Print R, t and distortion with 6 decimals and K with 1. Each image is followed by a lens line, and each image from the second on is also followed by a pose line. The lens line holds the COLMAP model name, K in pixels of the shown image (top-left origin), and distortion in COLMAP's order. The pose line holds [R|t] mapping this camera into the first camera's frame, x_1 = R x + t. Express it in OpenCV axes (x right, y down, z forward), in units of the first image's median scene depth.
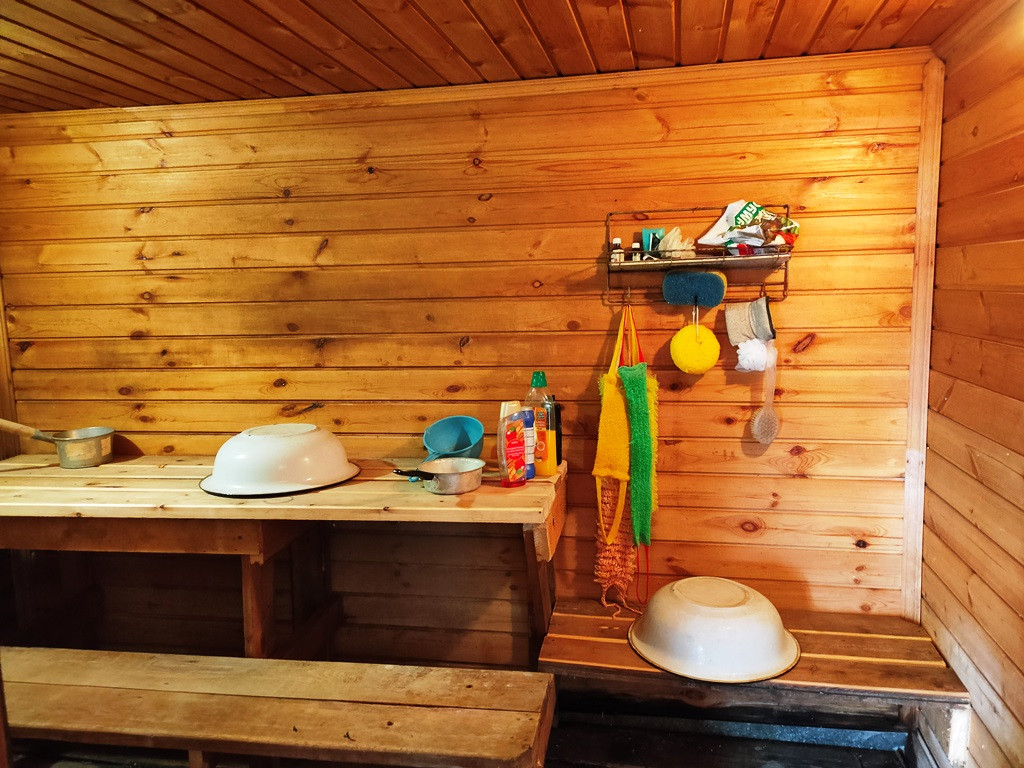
lens RADIAL K [[797.8, 0, 509.0], [0, 797.8, 394.2], [0, 0, 1]] dist [0.071546, -0.060242]
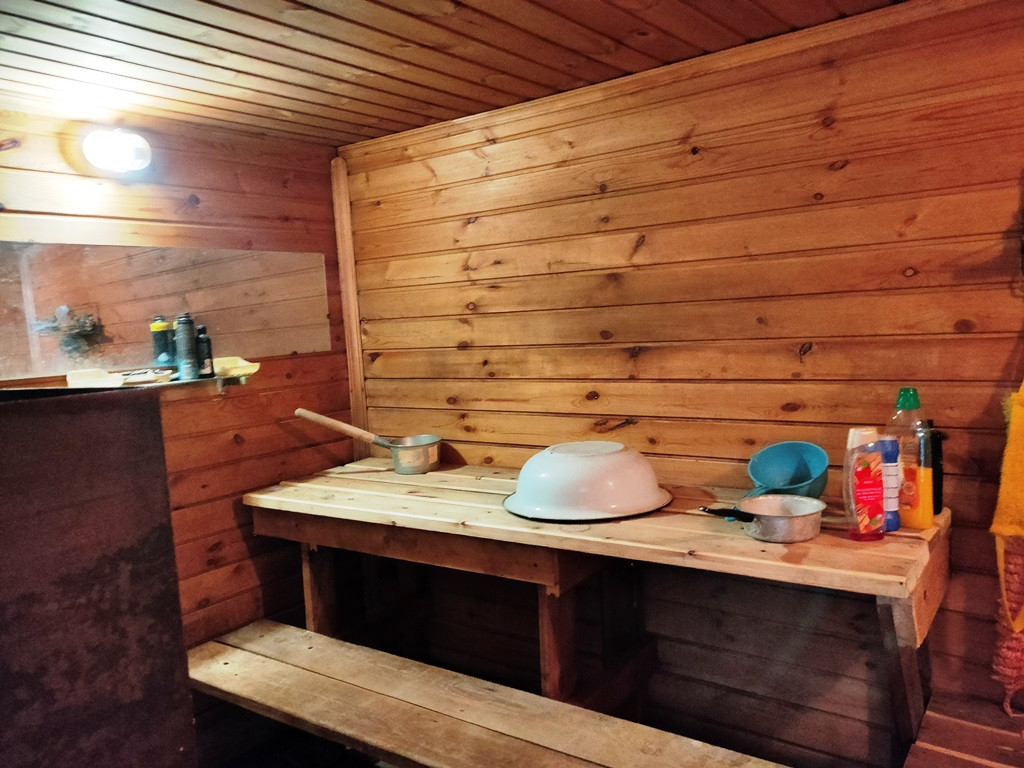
lens RADIAL K [[797.8, 0, 509.0], [0, 797.8, 394.2], [0, 0, 1]] dist [0.071546, -0.060242]
pose [[0.901496, 0.017484, -0.432434, 0.026002], [-0.021540, 0.999758, -0.004483, -0.010311], [0.432251, 0.013356, 0.901654, 0.142234]]
